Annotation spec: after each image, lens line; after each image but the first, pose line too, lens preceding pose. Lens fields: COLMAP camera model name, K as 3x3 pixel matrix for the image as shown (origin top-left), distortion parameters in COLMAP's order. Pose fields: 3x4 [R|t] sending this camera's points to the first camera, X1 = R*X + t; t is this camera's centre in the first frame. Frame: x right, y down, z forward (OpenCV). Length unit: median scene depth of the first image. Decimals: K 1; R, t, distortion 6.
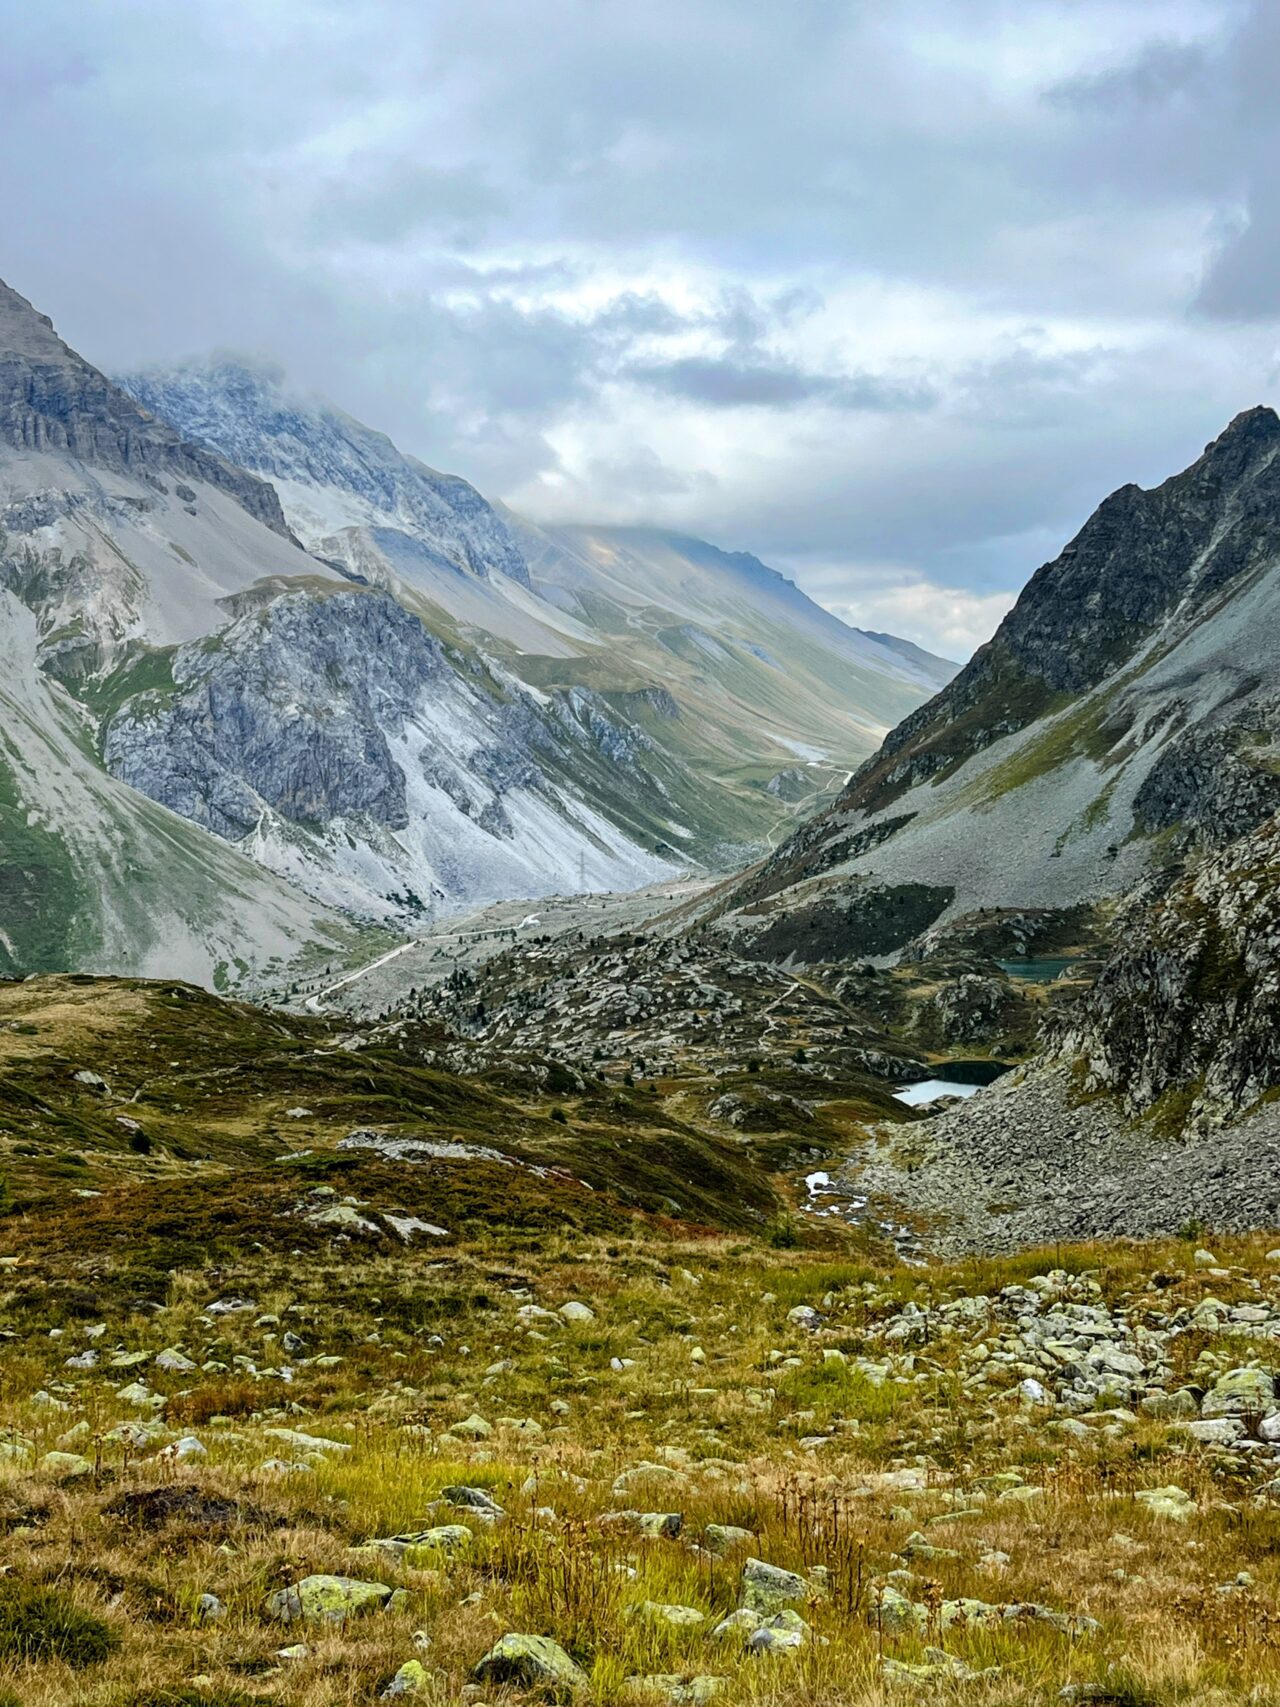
lens RADIAL K [[2175.5, 0, 640.0], [0, 2175.5, 853.5], [0, 0, 1]] dist [0.135071, 0.008799]
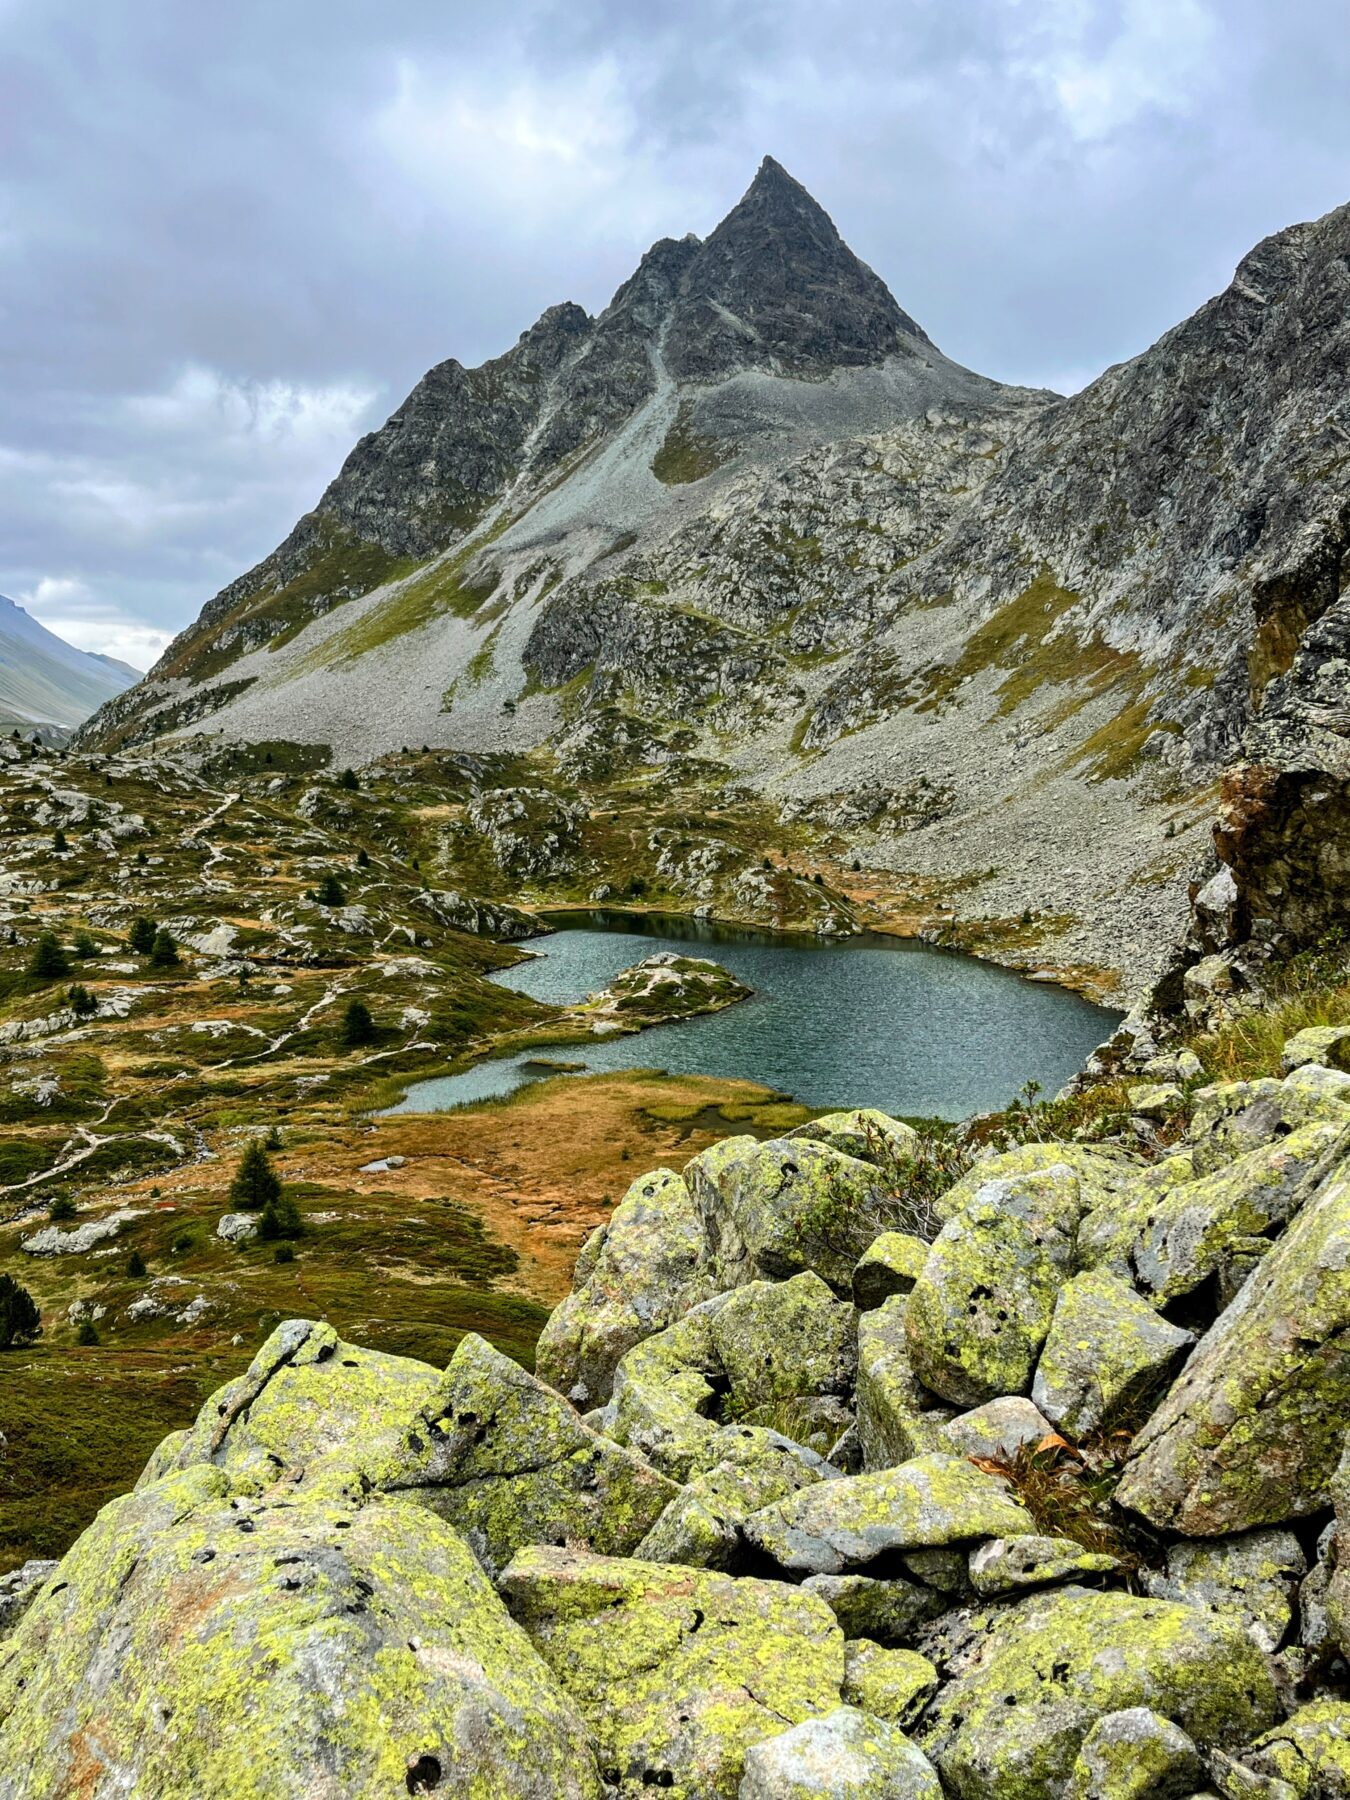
lens RADIAL K [[1599.5, 0, 675.0], [0, 1599.5, 929.5], [0, 0, 1]] dist [0.012138, -0.010238]
pose [[0.898645, -0.033733, 0.437379, -0.005420], [0.007338, 0.998055, 0.061900, 0.044990], [-0.438616, -0.052416, 0.897145, 0.369252]]
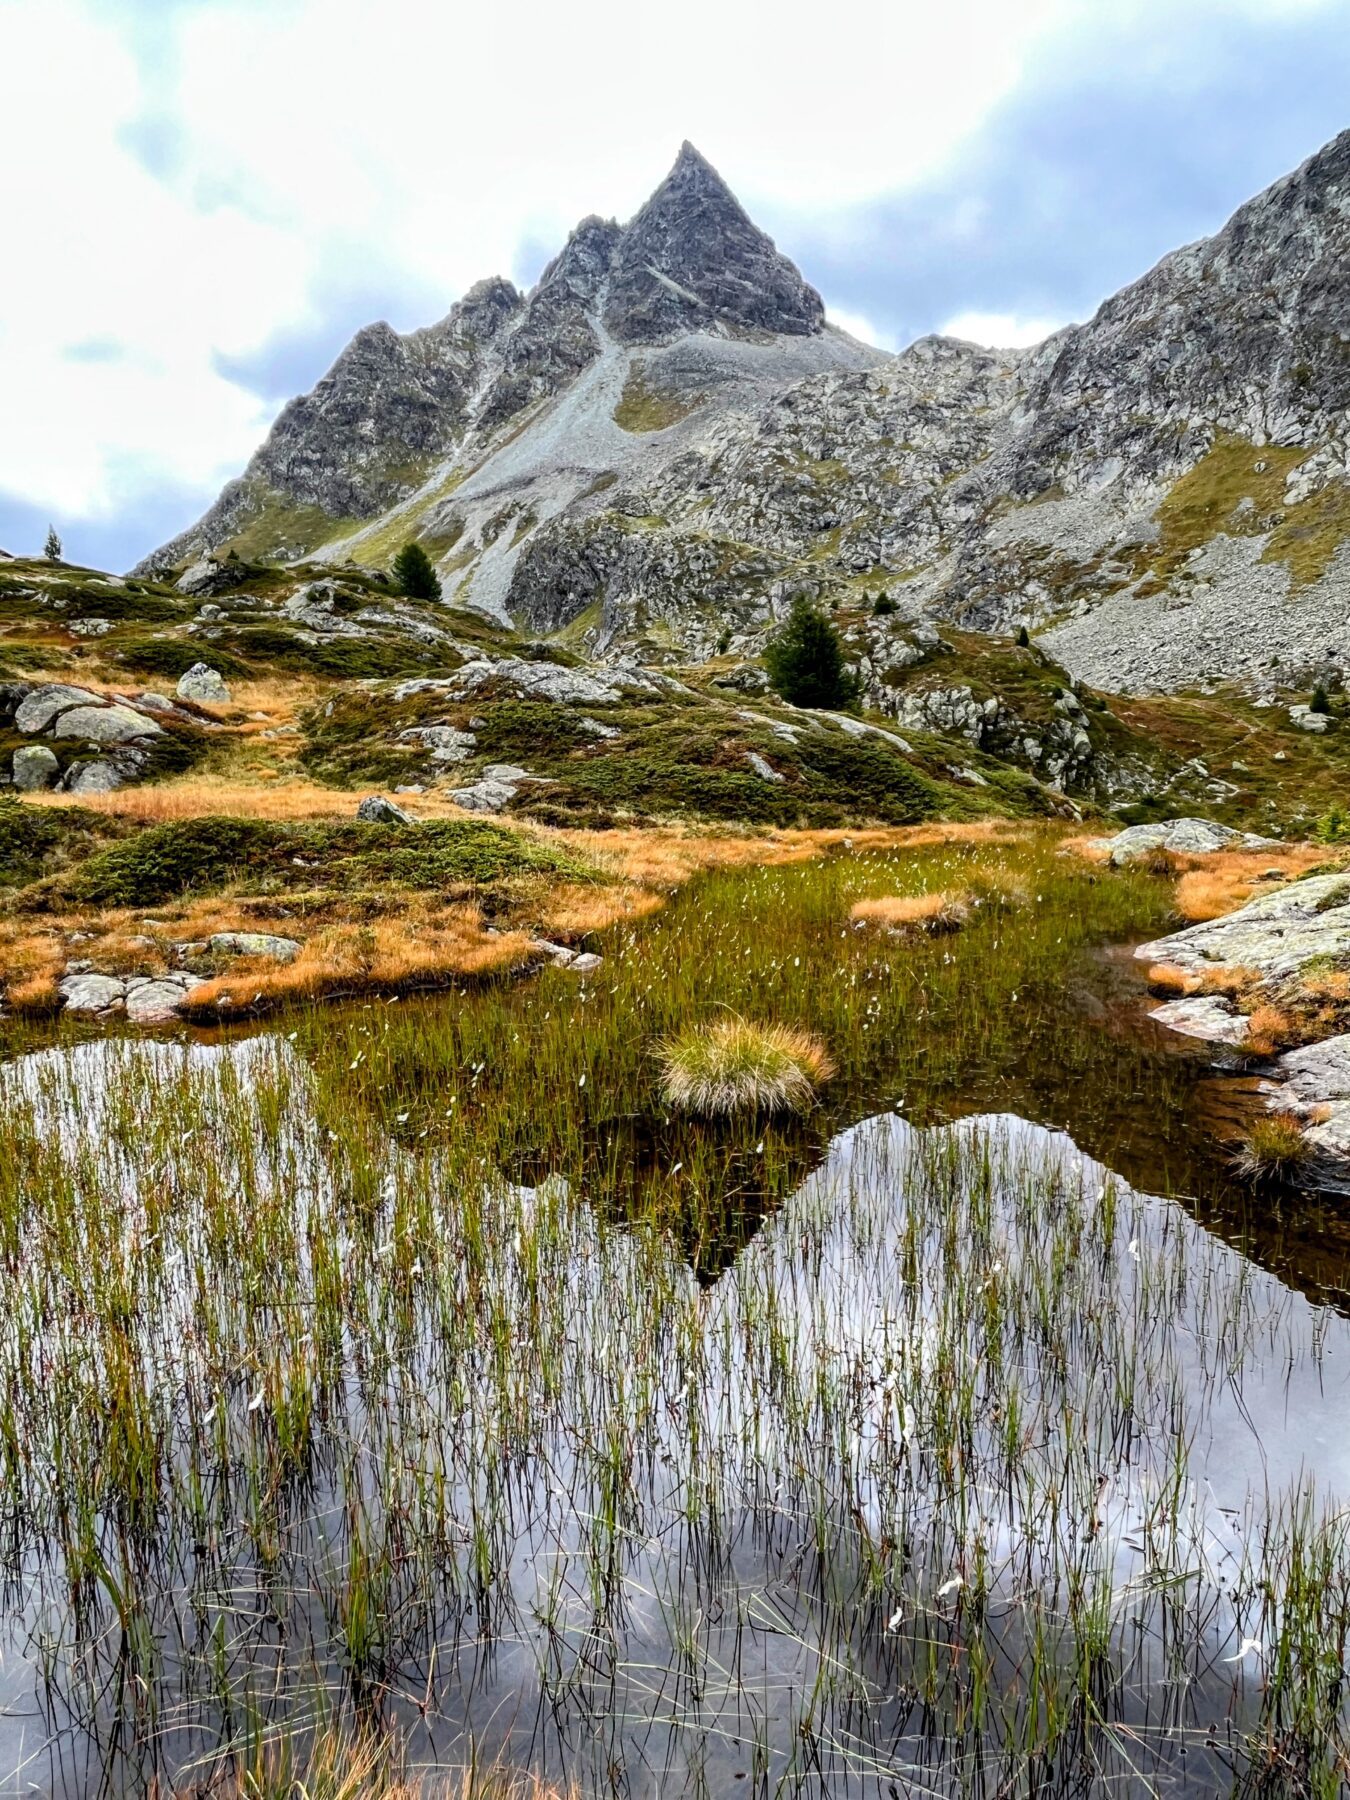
lens RADIAL K [[1206.8, 0, 706.5], [0, 1206.8, 910.3], [0, 0, 1]] dist [0.016666, -0.031865]
pose [[0.828146, -0.083448, 0.554265, 0.039640], [0.048513, 0.995816, 0.077441, 0.051860], [-0.558409, -0.037243, 0.828730, 0.580941]]
